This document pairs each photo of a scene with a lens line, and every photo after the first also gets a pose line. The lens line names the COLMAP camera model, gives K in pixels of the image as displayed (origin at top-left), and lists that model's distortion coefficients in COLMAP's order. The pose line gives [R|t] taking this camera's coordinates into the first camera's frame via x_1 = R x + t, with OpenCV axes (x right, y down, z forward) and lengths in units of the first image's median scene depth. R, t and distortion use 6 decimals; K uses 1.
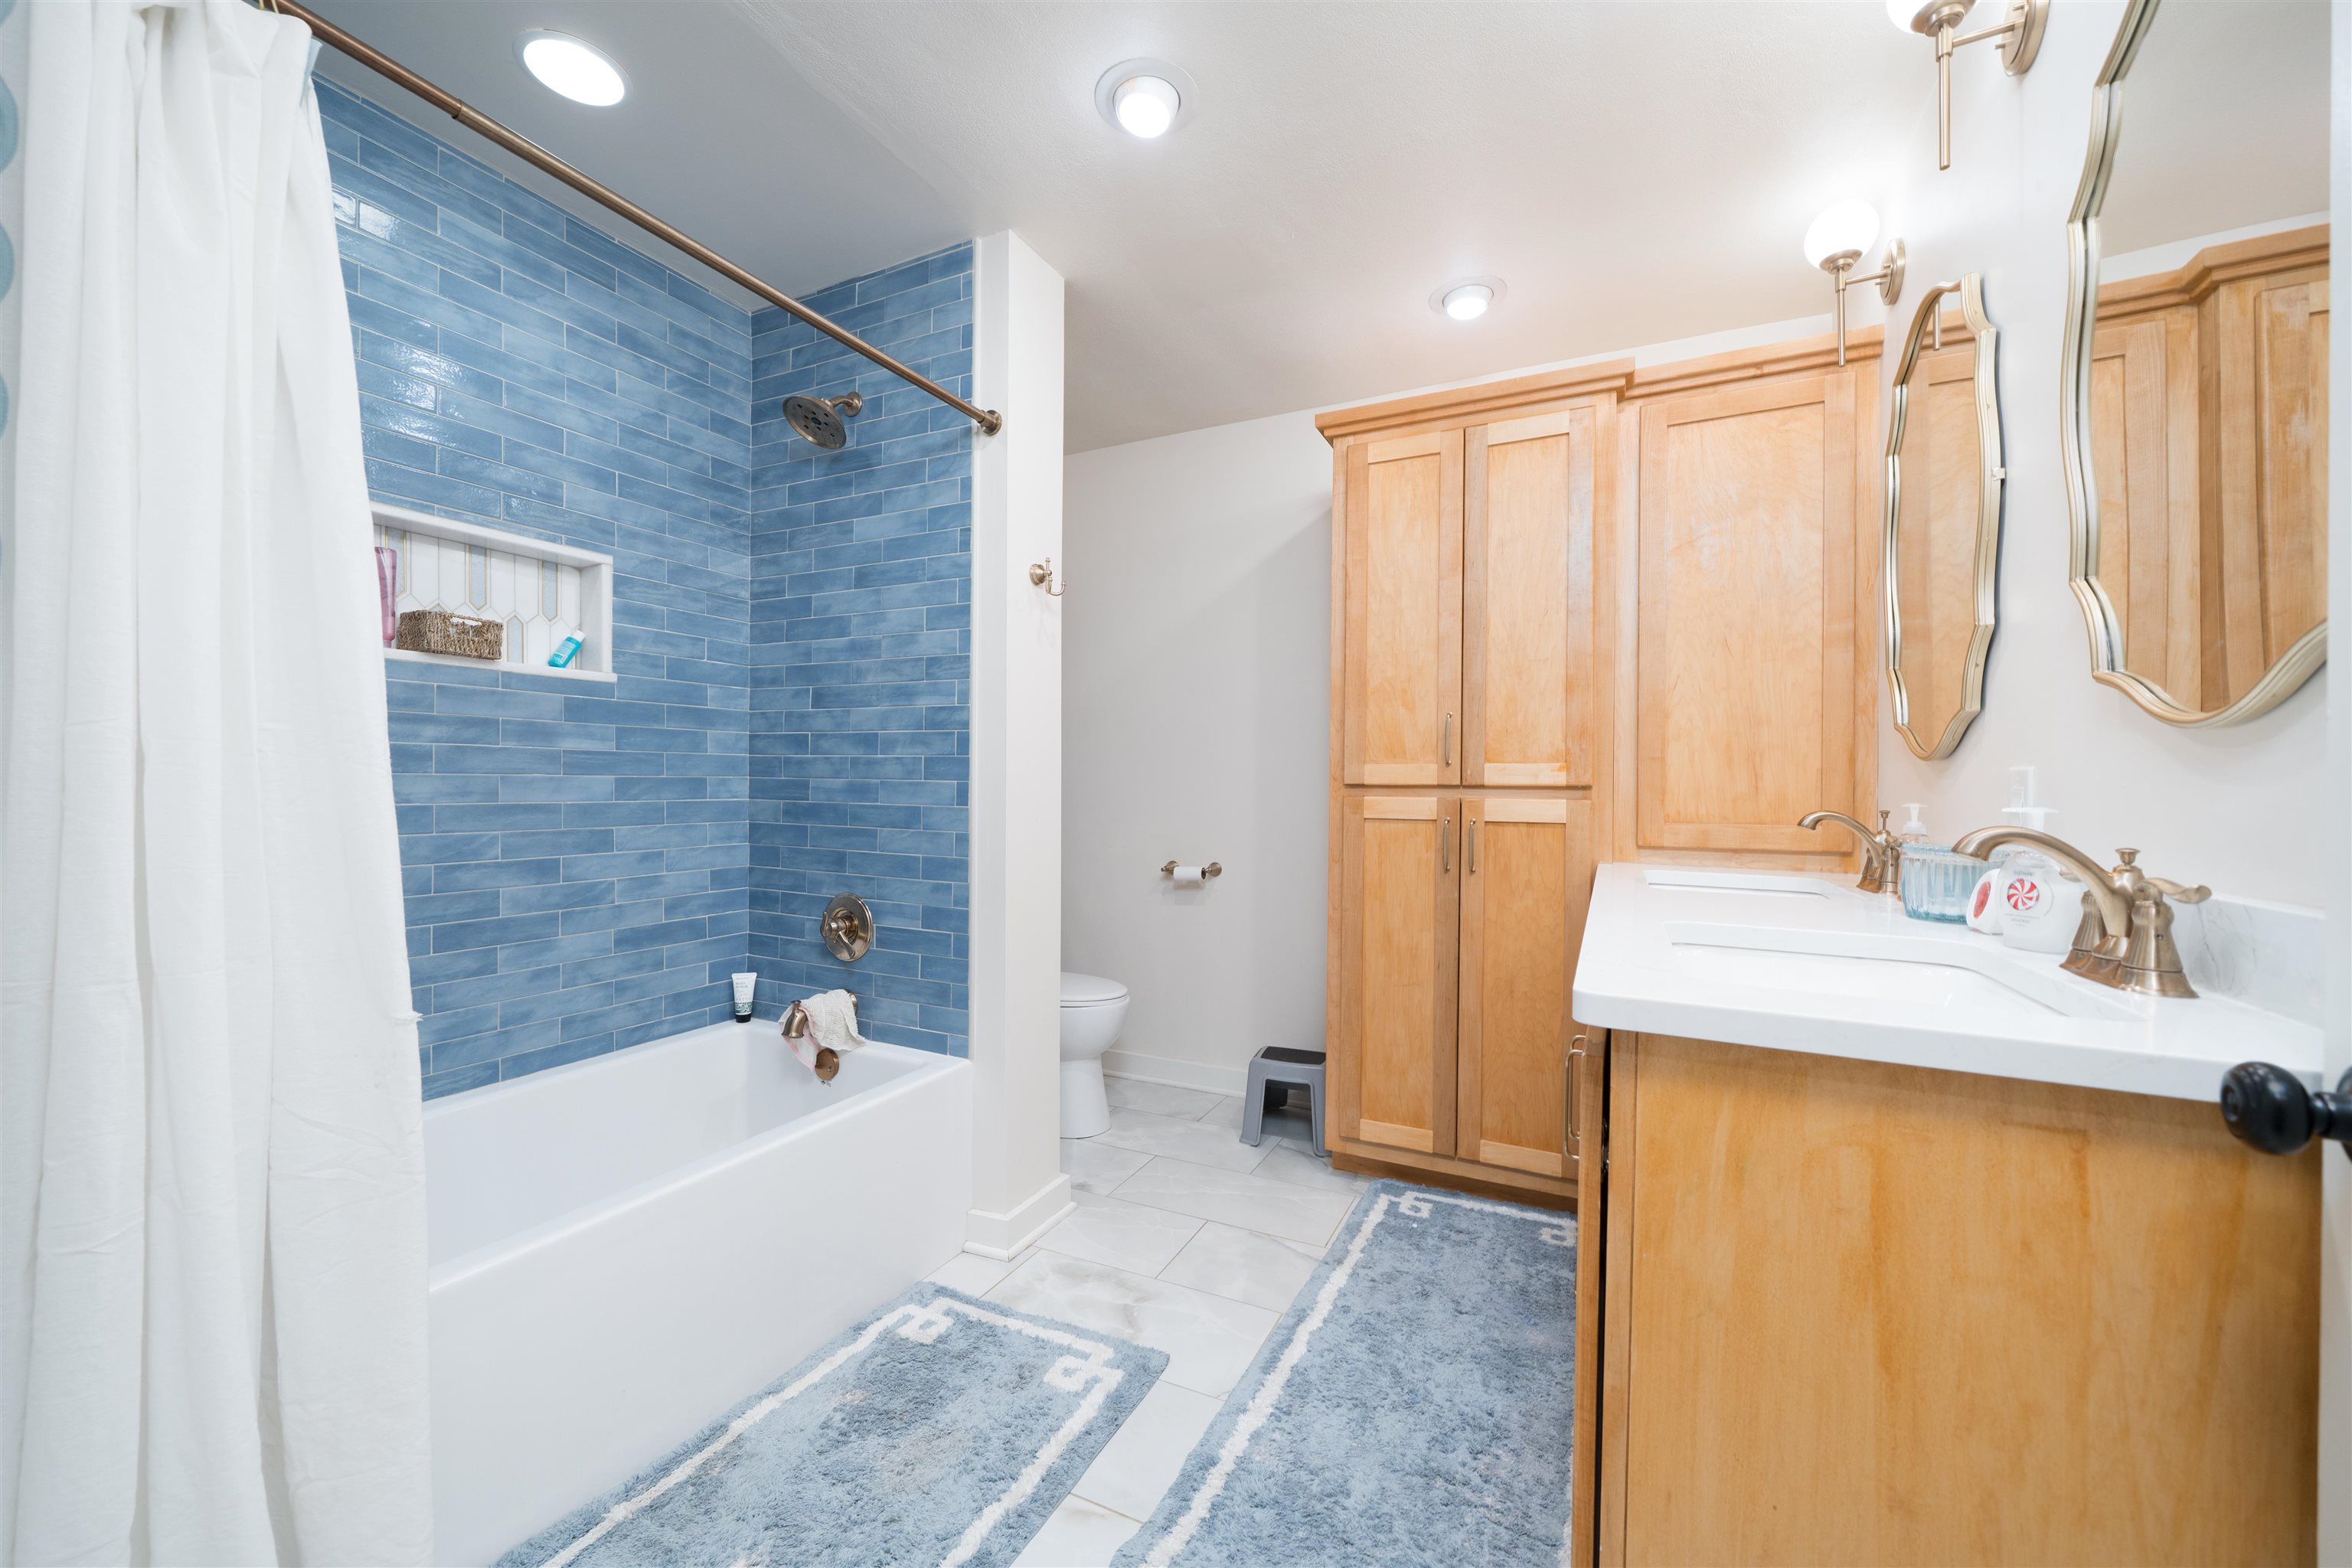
lens RADIAL K [[885.6, 0, 1173.7], [0, 885.6, 784.3], [0, 0, 1]] dist [-0.001803, -0.000238]
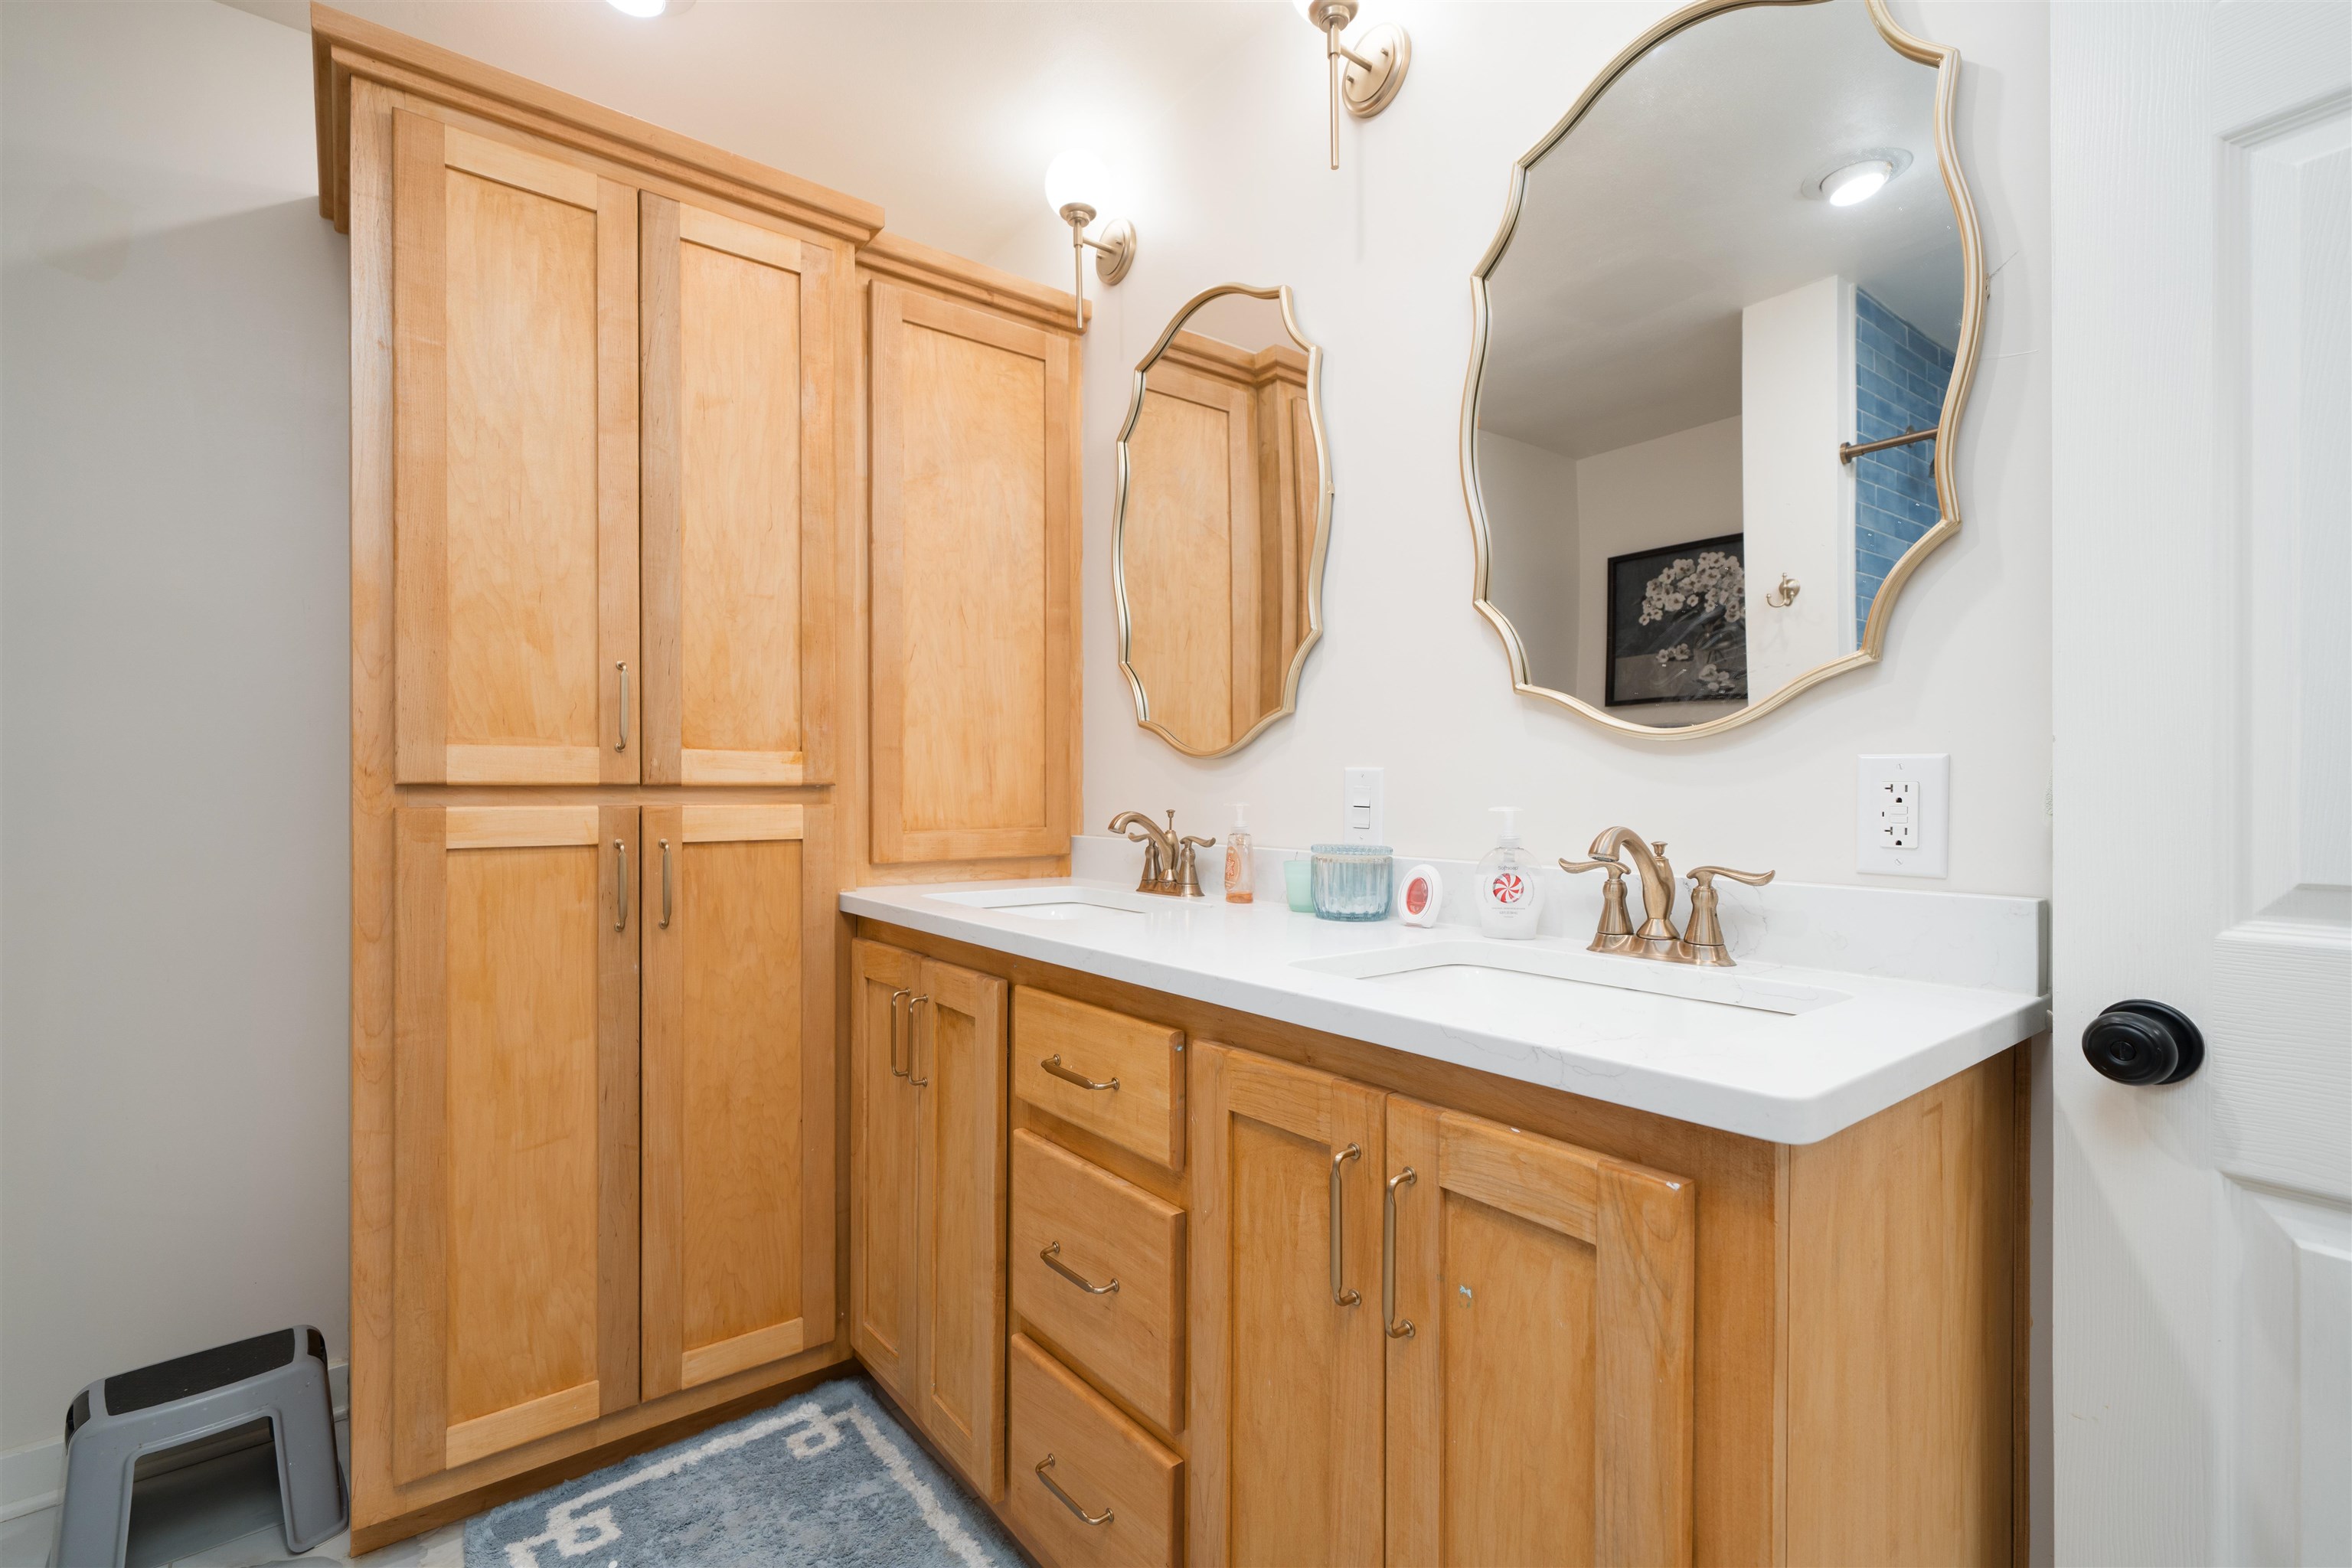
lens RADIAL K [[1045.6, 0, 1173.0], [0, 1045.6, 787.9], [0, 0, 1]] dist [0.001424, -0.000161]
pose [[0.432303, -0.009398, 0.901680, -0.162926], [-0.000719, 0.999942, 0.010767, -0.004665], [-0.901728, -0.005303, 0.432271, 0.372738]]
